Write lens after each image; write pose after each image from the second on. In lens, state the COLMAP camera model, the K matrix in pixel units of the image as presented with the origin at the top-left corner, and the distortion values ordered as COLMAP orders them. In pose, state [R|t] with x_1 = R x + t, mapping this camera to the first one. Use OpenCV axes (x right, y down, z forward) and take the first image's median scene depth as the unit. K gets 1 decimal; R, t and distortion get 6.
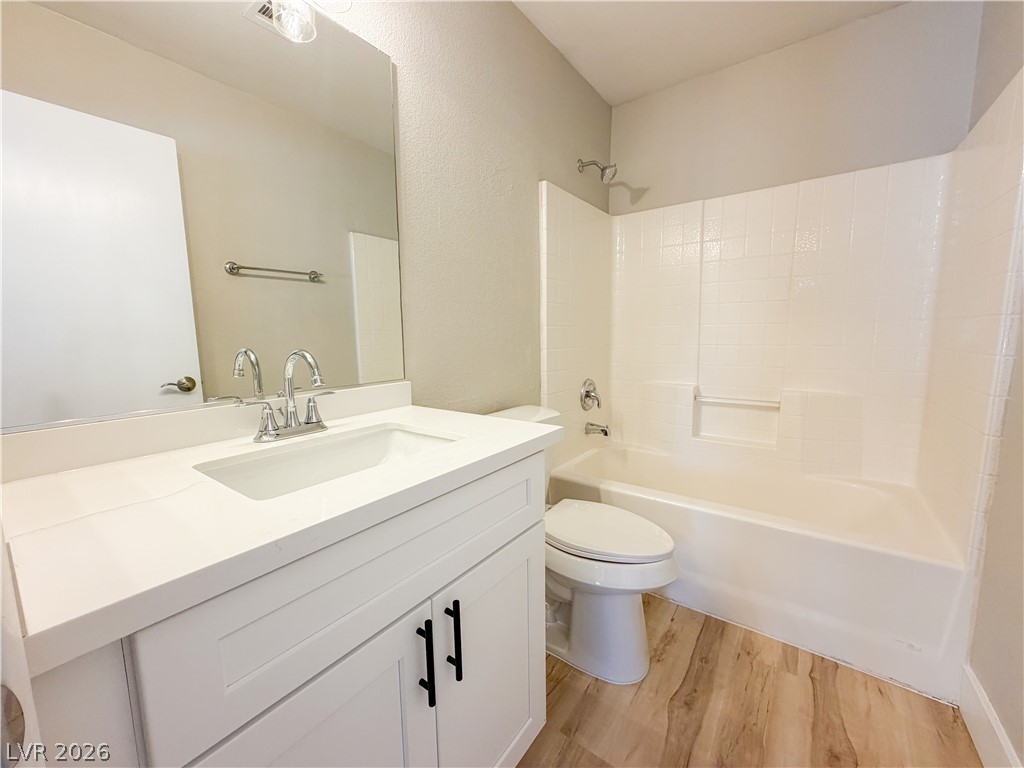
lens RADIAL K [[408.2, 0, 511.2], [0, 408.2, 386.0], [0, 0, 1]] dist [0.000540, 0.001013]
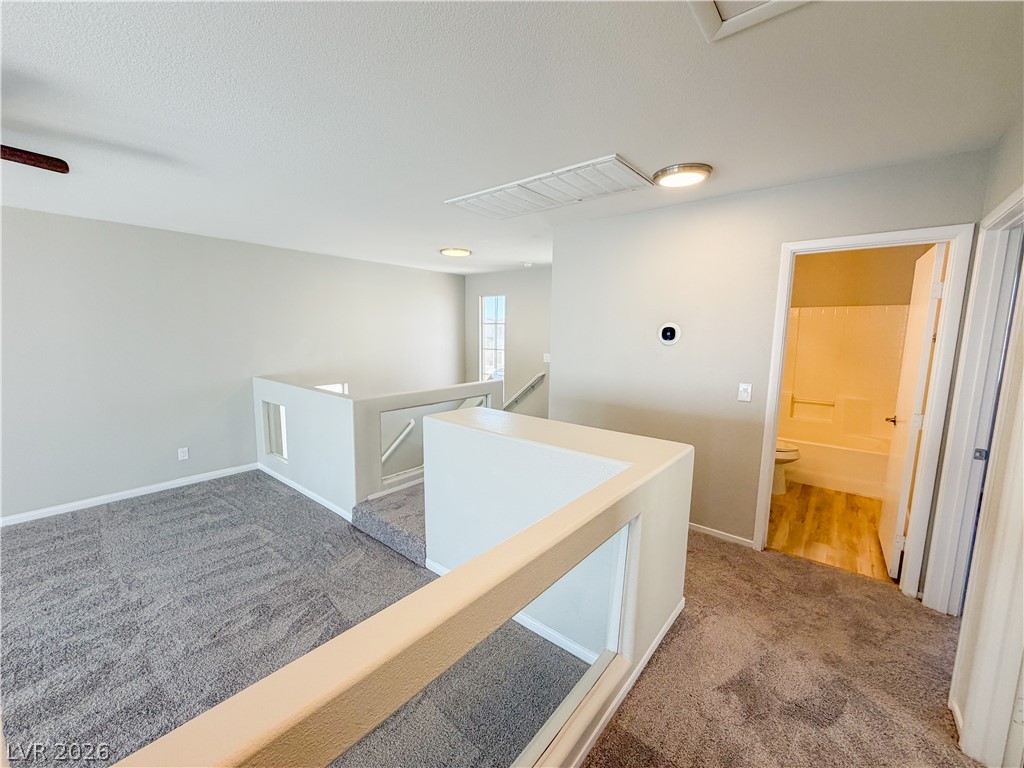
lens RADIAL K [[408.2, 0, 507.9], [0, 408.2, 380.7], [0, 0, 1]] dist [0.000540, 0.001013]
pose [[0.997374, 0.039732, -0.060550, -1.335726], [-0.040067, 0.999188, -0.004326, 0.002028], [0.060329, 0.006740, 0.998156, -1.801420]]
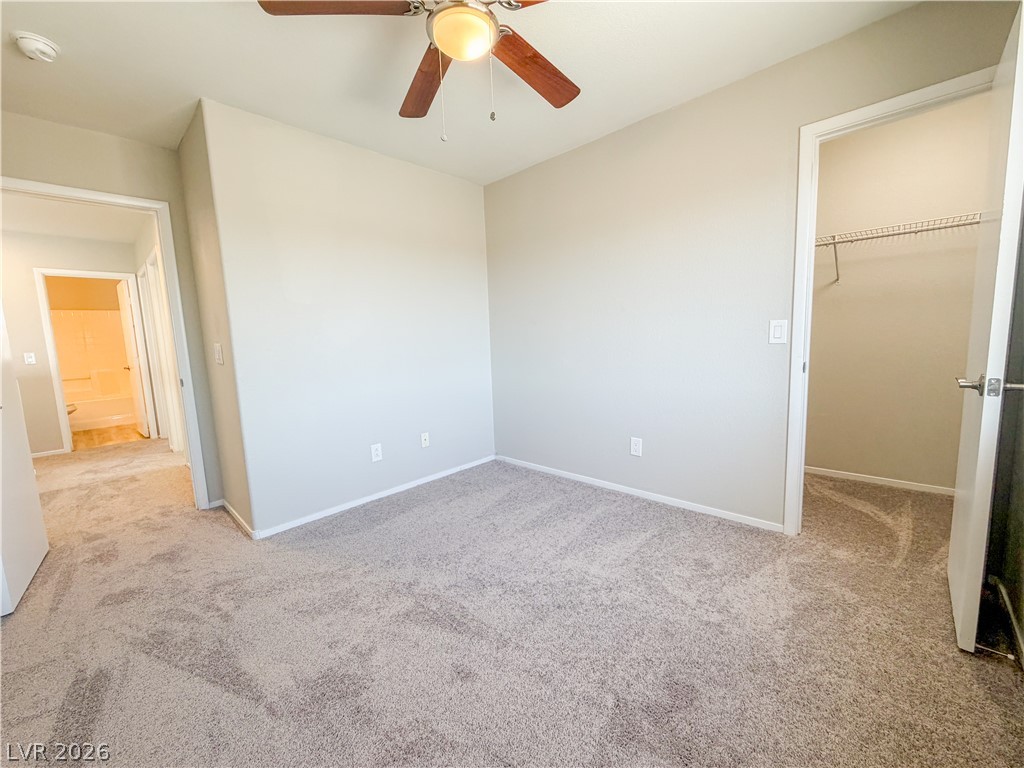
lens RADIAL K [[408.2, 0, 503.6], [0, 408.2, 386.7], [0, 0, 1]] dist [0.000540, 0.001013]
pose [[0.135836, -0.110634, 0.984535, -2.944096], [0.165996, 0.982239, 0.087474, 0.547552], [-0.976726, 0.151546, 0.151788, -3.764740]]
